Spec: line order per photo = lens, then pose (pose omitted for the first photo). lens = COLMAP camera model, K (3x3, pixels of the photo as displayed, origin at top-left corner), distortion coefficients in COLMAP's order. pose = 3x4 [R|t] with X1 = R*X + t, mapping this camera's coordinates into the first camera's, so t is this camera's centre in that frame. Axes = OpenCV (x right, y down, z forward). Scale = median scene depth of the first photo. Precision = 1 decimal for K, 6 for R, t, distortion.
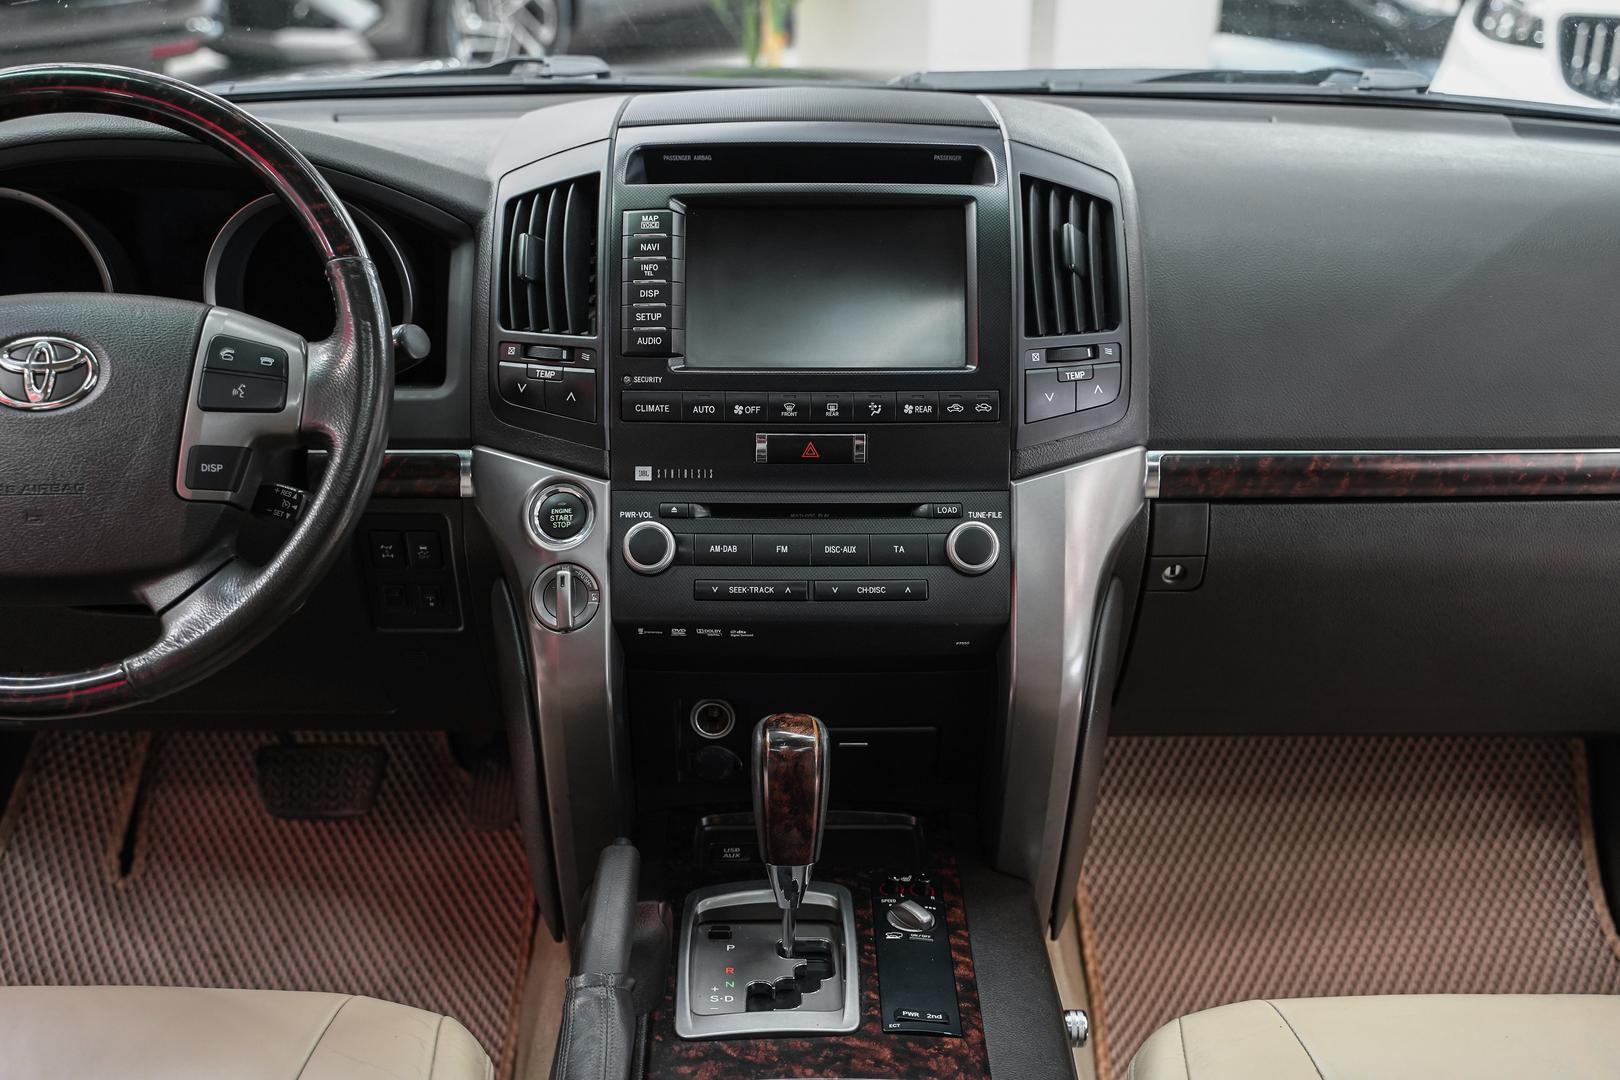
lens RADIAL K [[2310.6, 0, 821.6], [0, 2310.6, 534.6], [0, 0, 1]] dist [0.009331, 0.000000]
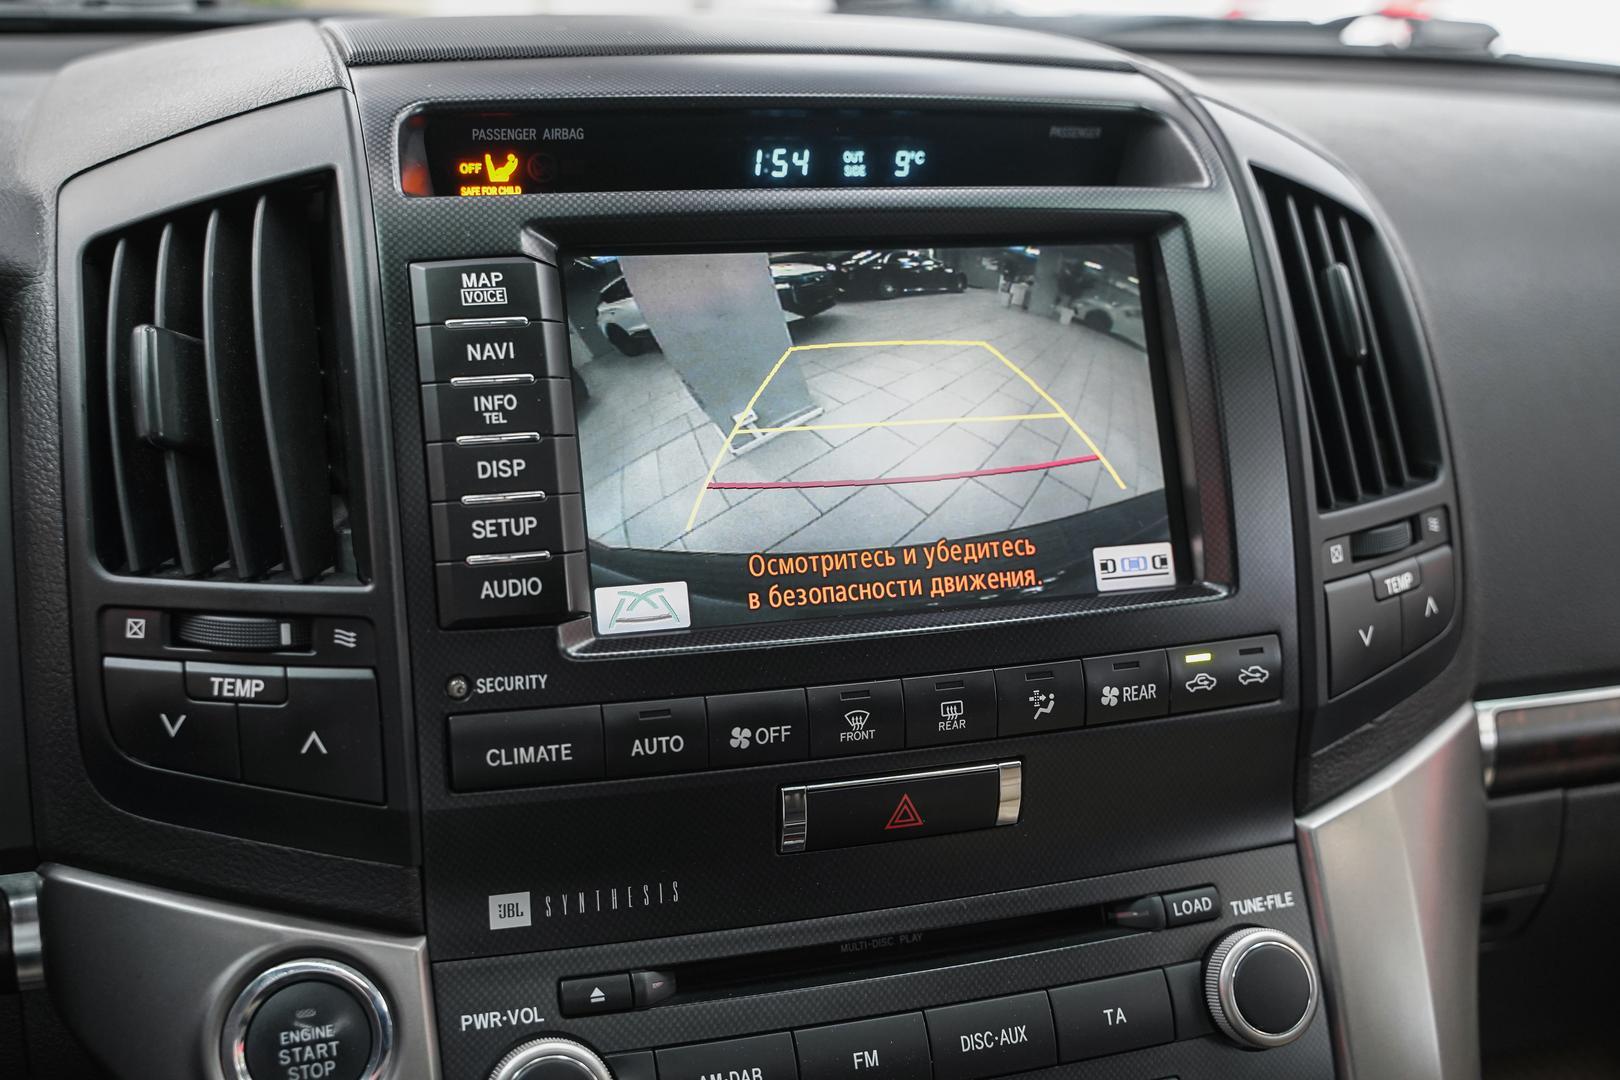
lens RADIAL K [[1814.4, 0, 821.0], [0, 1814.4, 525.3], [0, 0, 1]] dist [-0.002471, 0.000000]
pose [[0.951475, -0.068749, 0.299948, -0.114770], [0.062871, 0.997594, 0.029217, -0.098710], [-0.301235, -0.008941, 0.953508, 0.674105]]
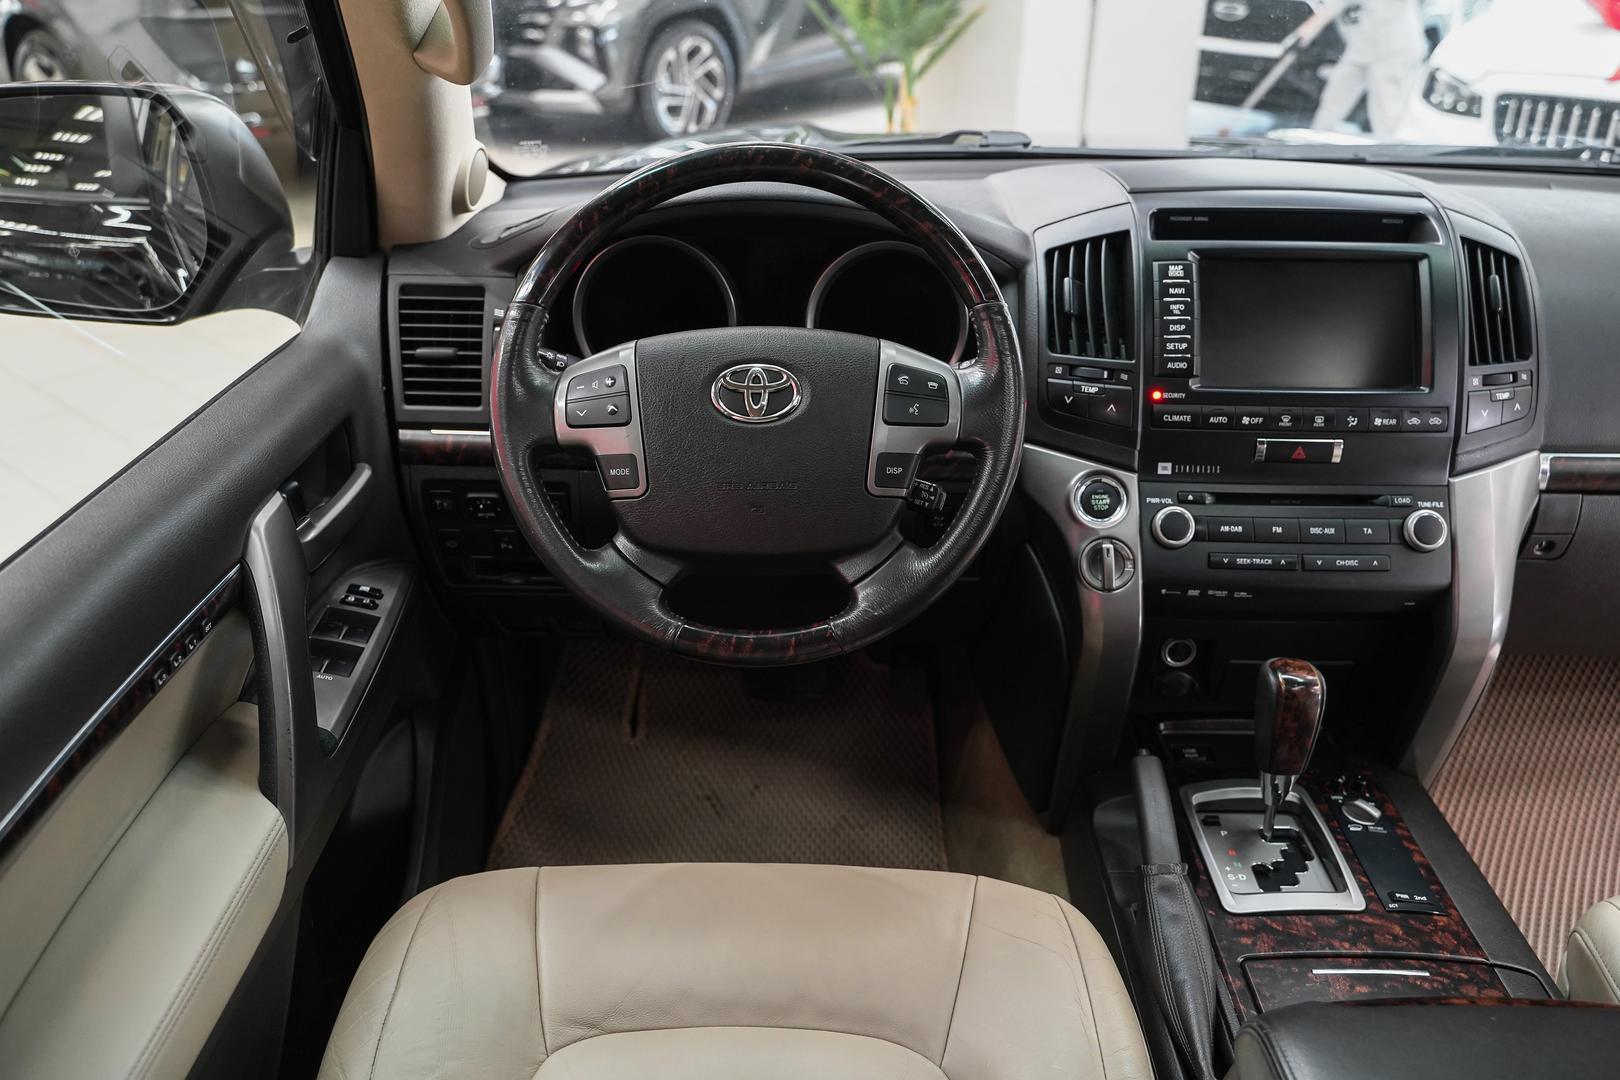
lens RADIAL K [[1528.8, 0, 732.2], [0, 1528.8, 540.0], [0, 0, 1]] dist [-0.009687, 0.015941]
pose [[0.999852, 0.014720, -0.008954, -0.306270], [-0.014009, 0.997094, 0.074881, -0.046491], [0.010031, -0.074745, 0.997152, 0.145558]]
